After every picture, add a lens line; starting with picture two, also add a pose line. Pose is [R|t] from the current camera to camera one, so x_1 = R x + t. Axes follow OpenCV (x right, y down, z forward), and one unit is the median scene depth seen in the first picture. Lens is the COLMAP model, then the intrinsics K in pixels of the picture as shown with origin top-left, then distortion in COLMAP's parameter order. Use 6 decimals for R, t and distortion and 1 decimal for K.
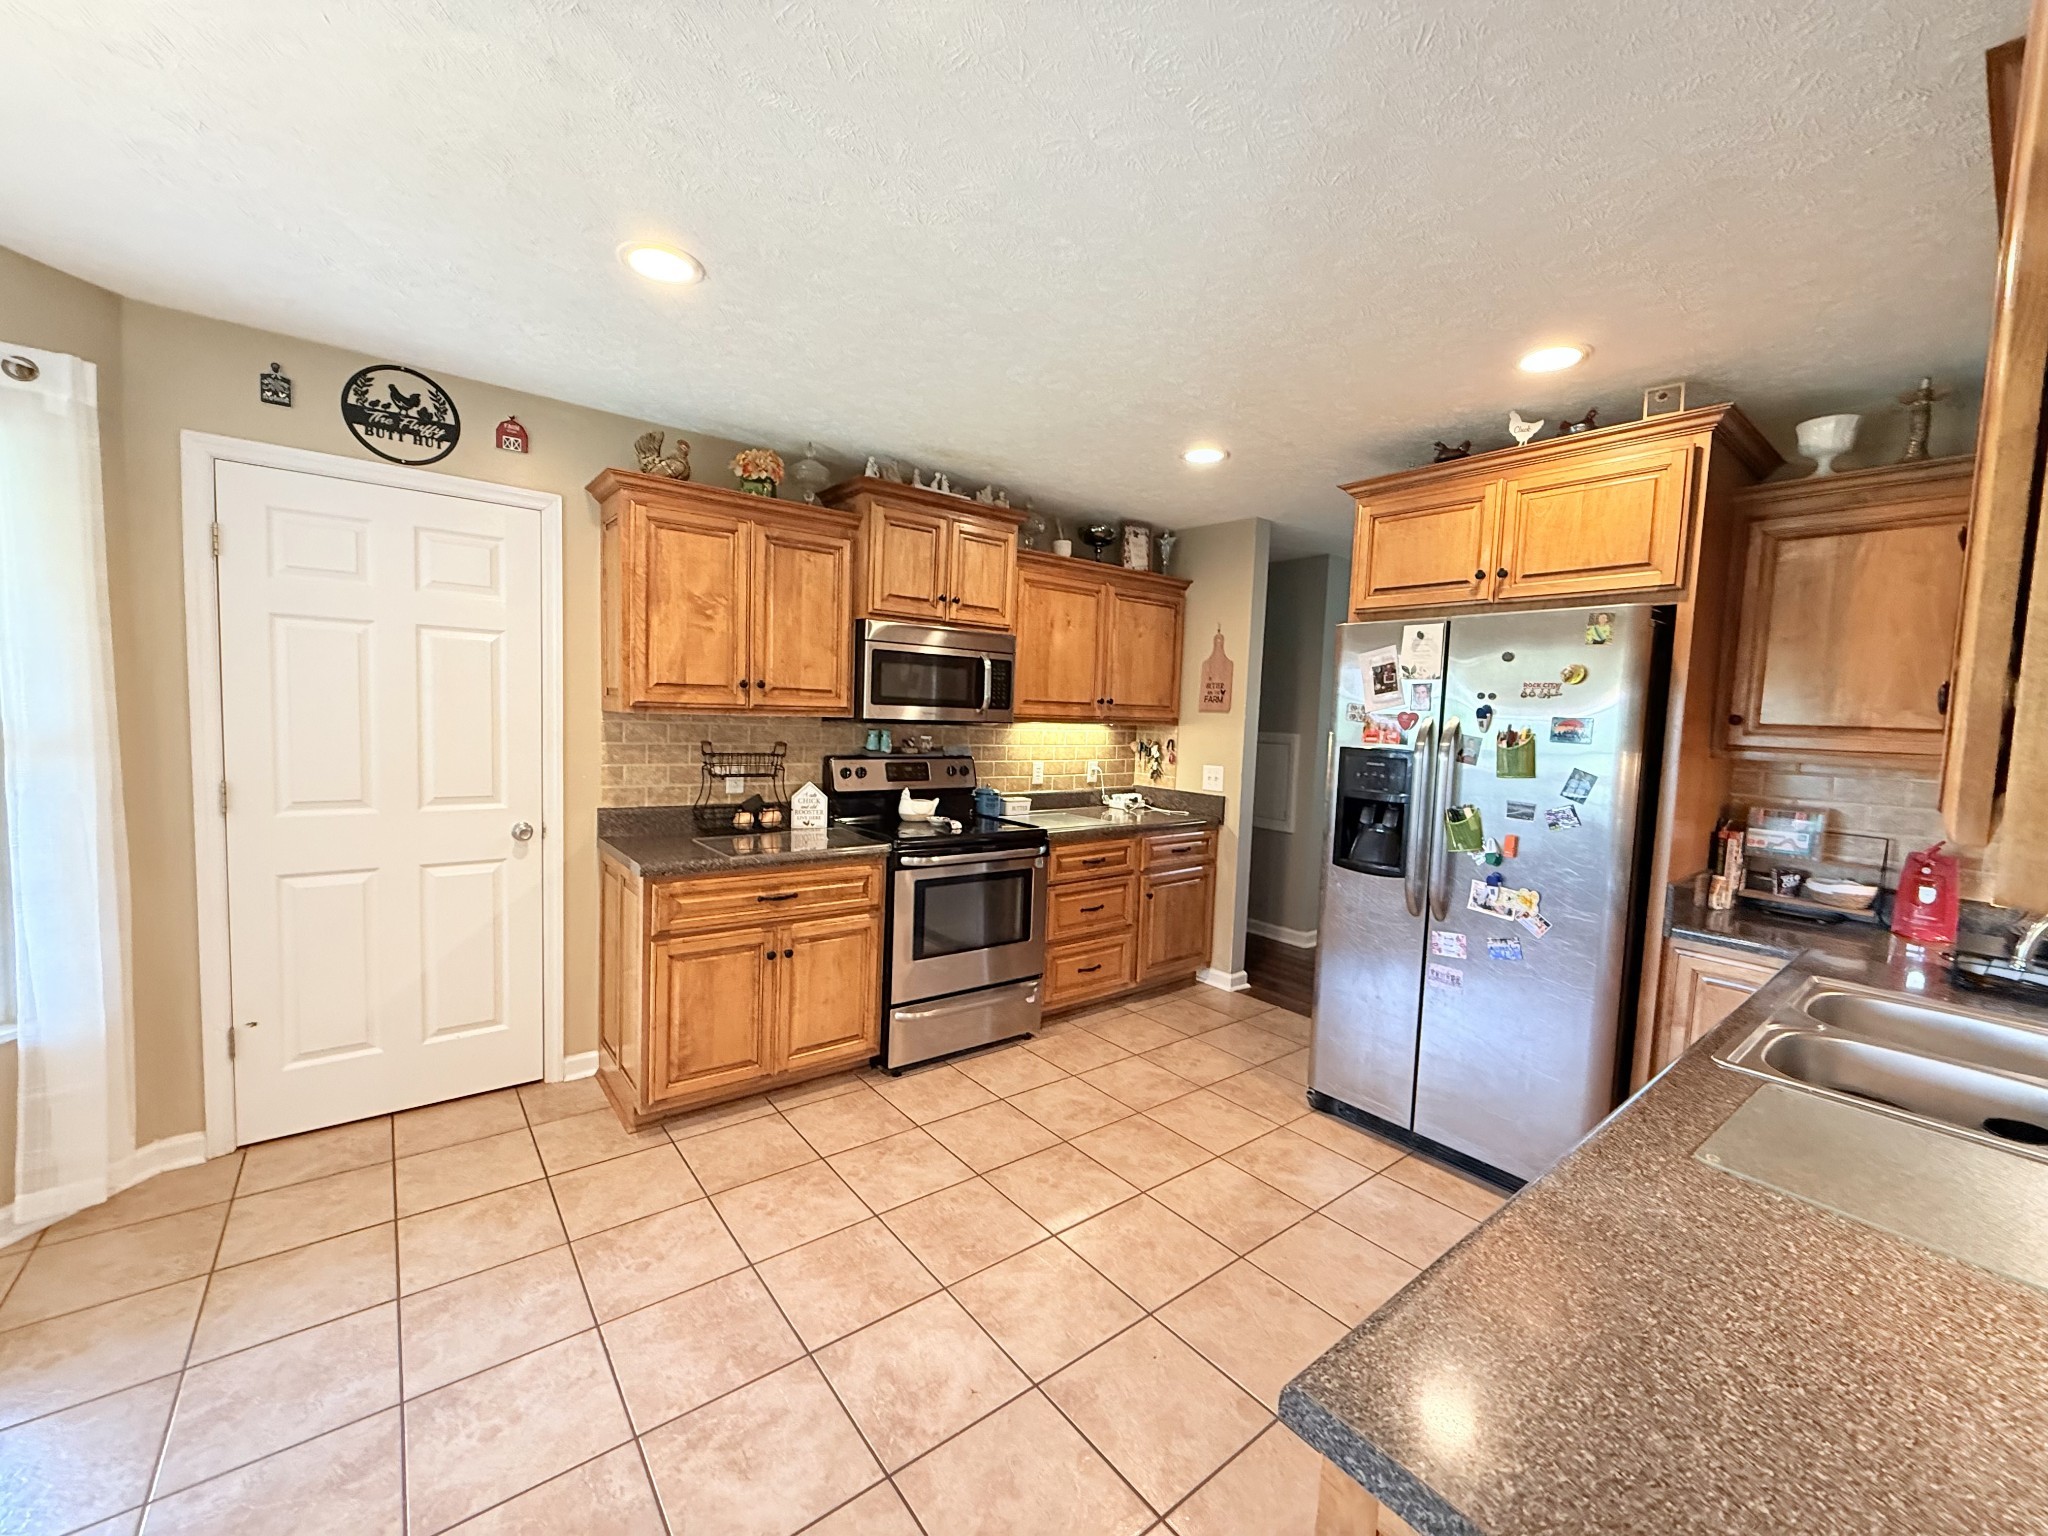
lens RADIAL K [[815.5, 0, 1013.6], [0, 815.5, 767.1], [0, 0, 1]] dist [0.000918, 0.000317]
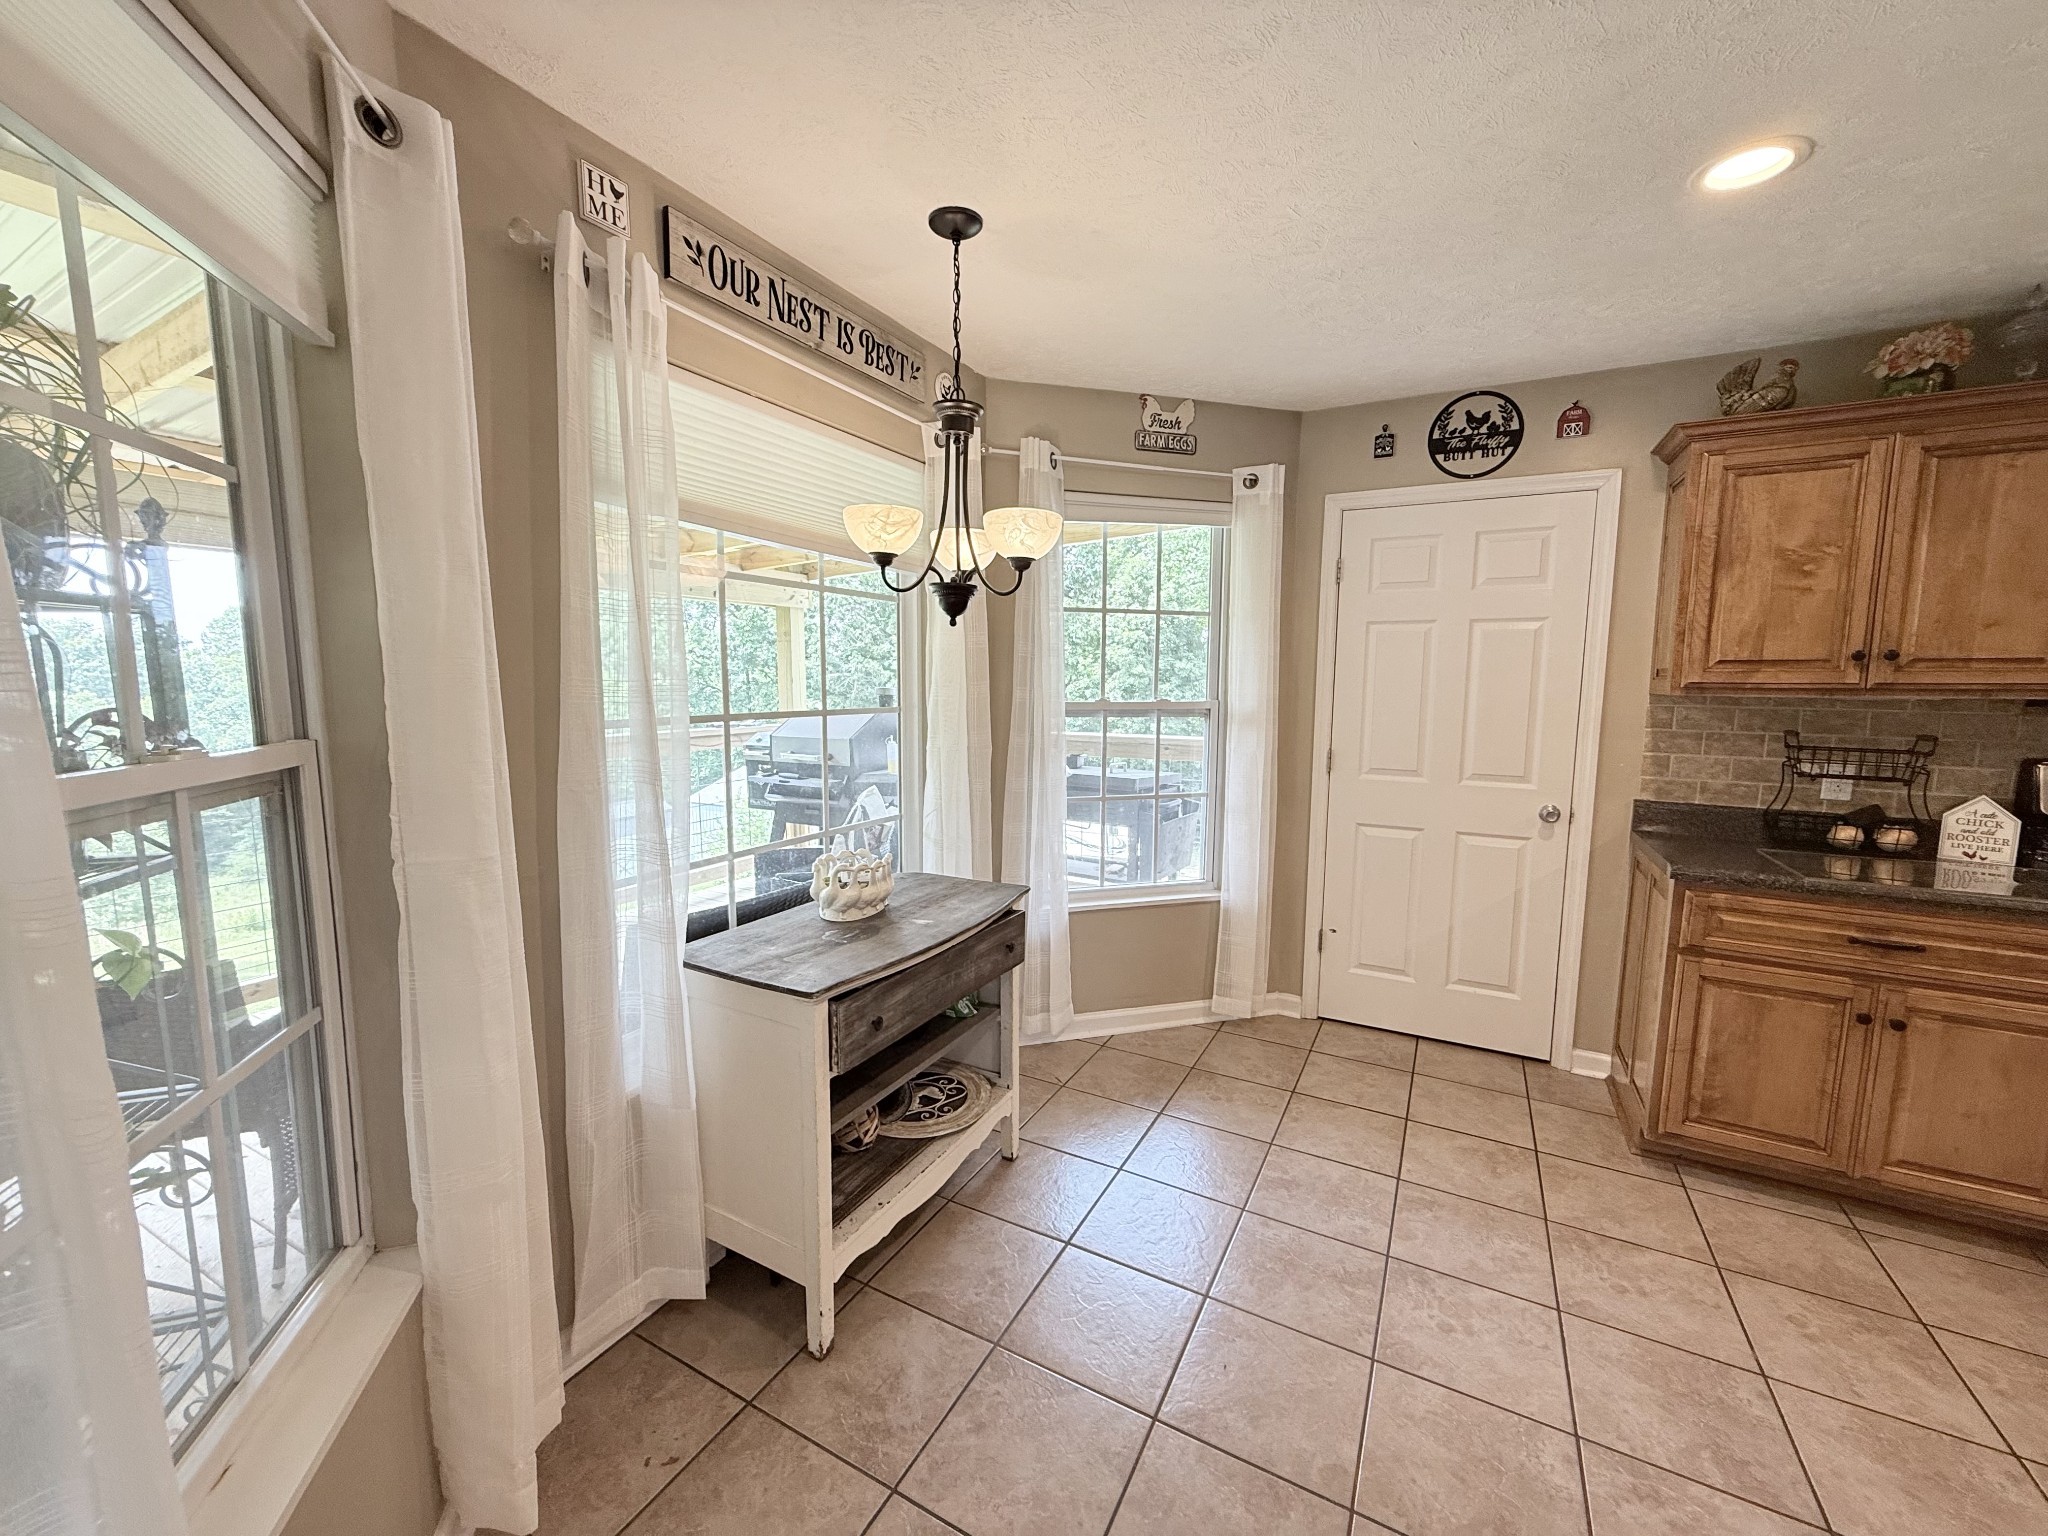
lens RADIAL K [[815.5, 0, 1012.7], [0, 815.5, 773.6], [0, 0, 1]] dist [0.000918, 0.000317]
pose [[0.386151, 0.075658, -0.919327, 0.074767], [-0.058514, 0.996633, 0.057441, 0.009915], [0.920578, 0.031613, 0.389278, -0.016640]]
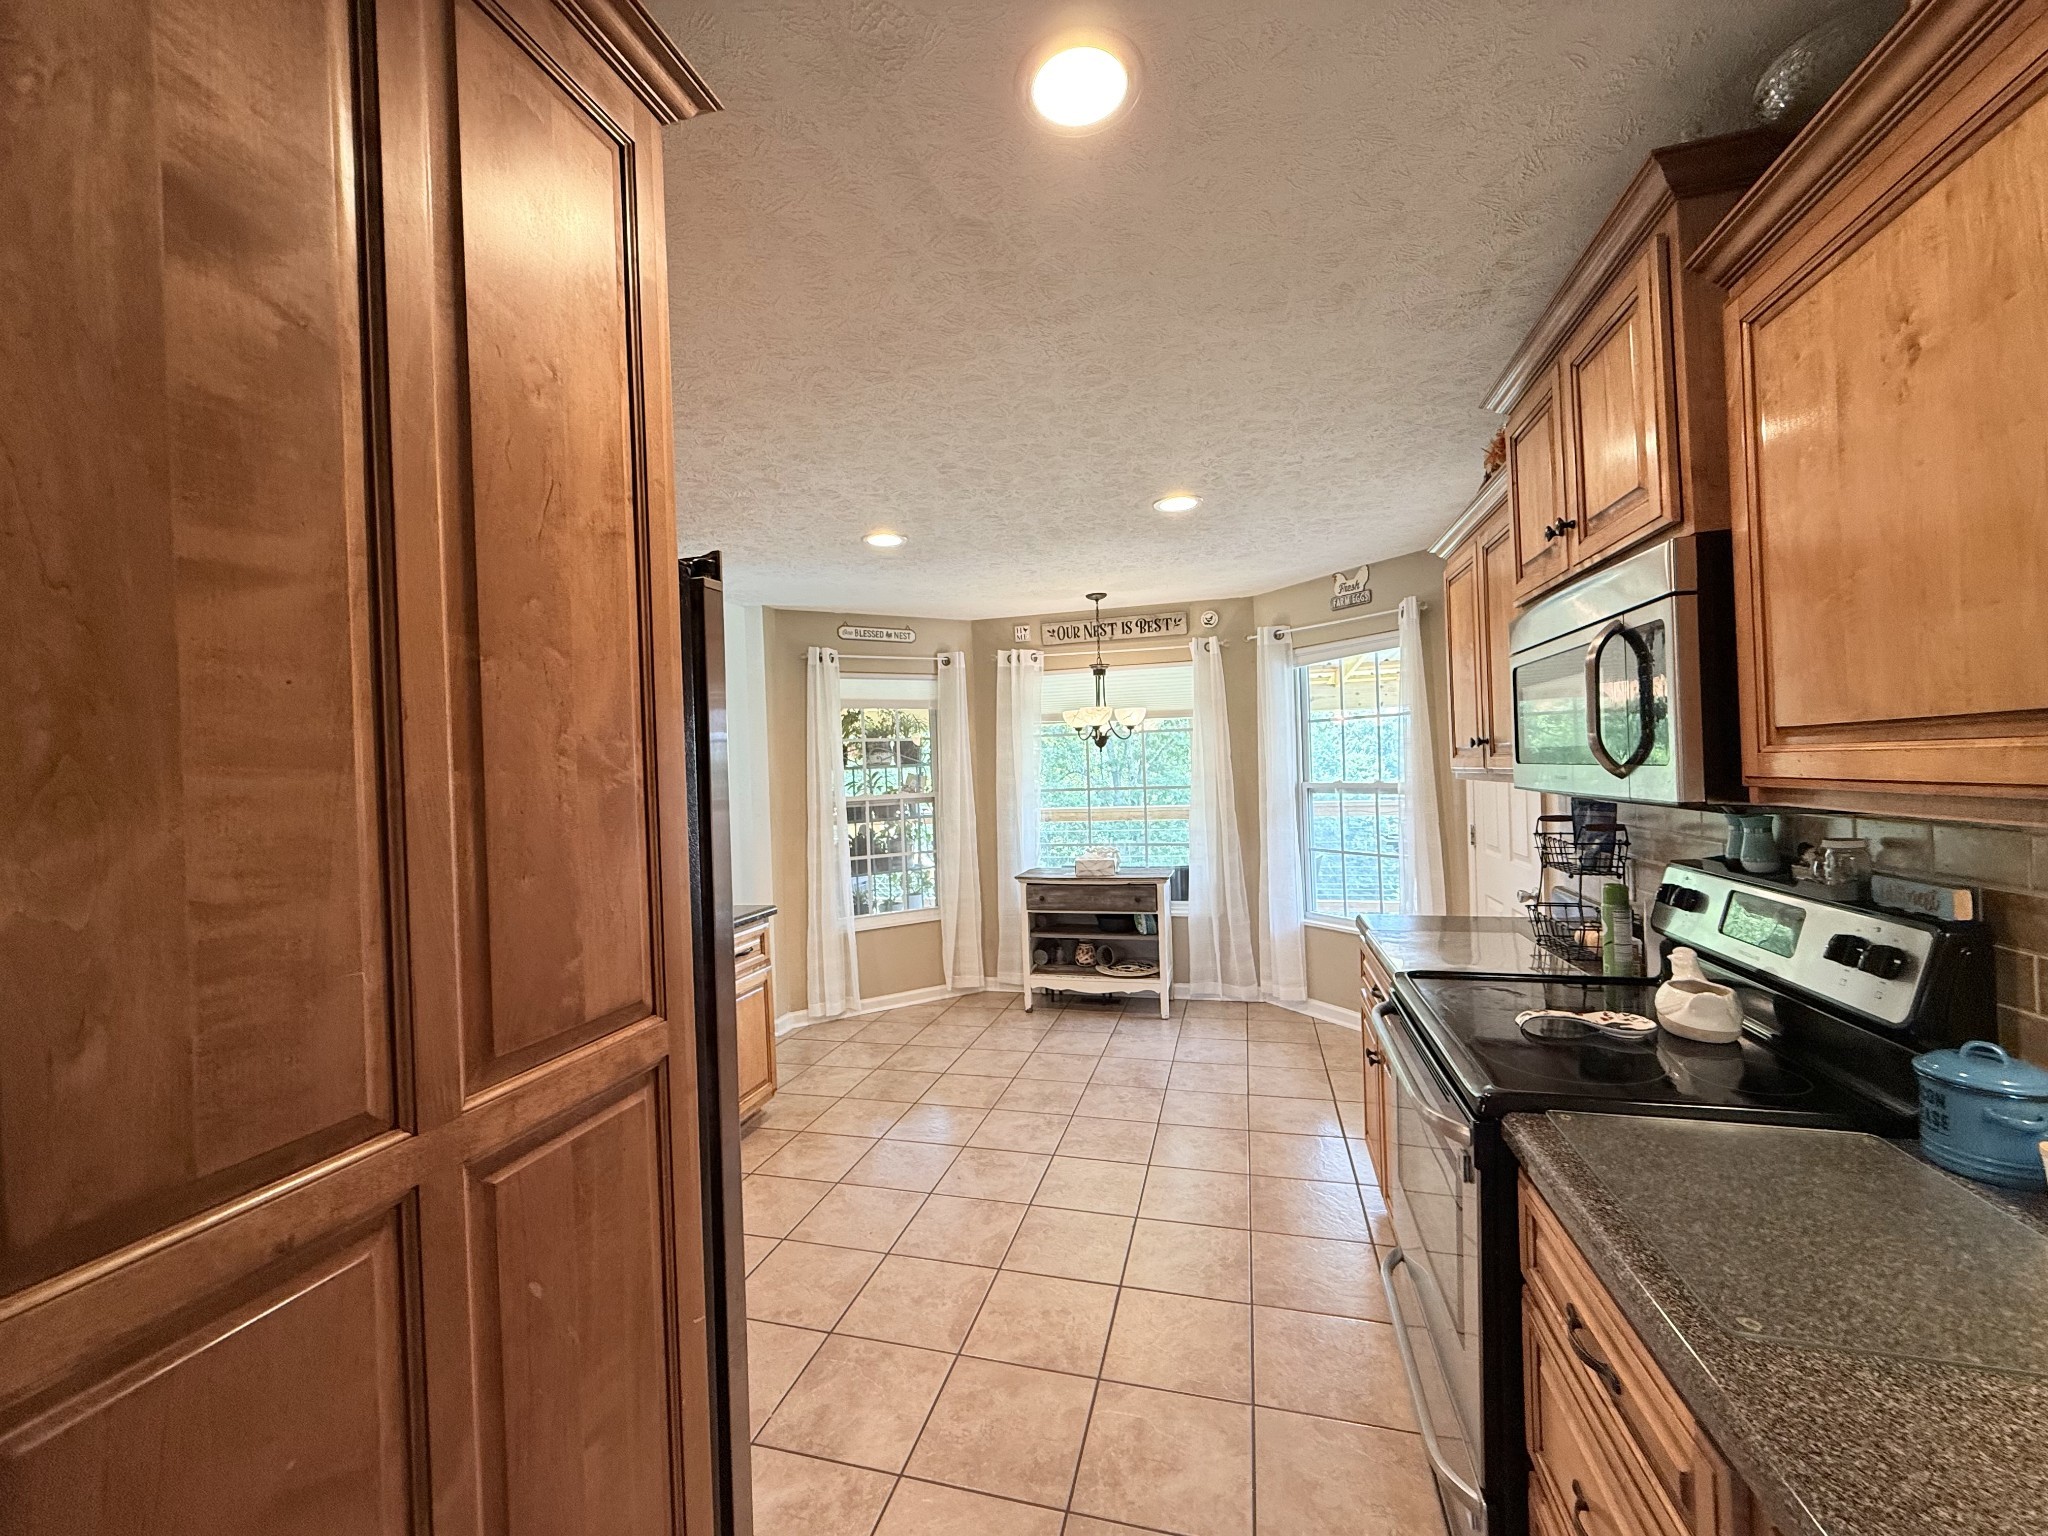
lens RADIAL K [[815.5, 0, 1025.6], [0, 815.5, 767.9], [0, 0, 1]] dist [0.000918, 0.000317]
pose [[-0.796691, -0.010981, -0.604287, 0.589987], [-0.036691, 0.998870, 0.030221, -0.097645], [0.603272, 0.046248, -0.796194, 1.613613]]
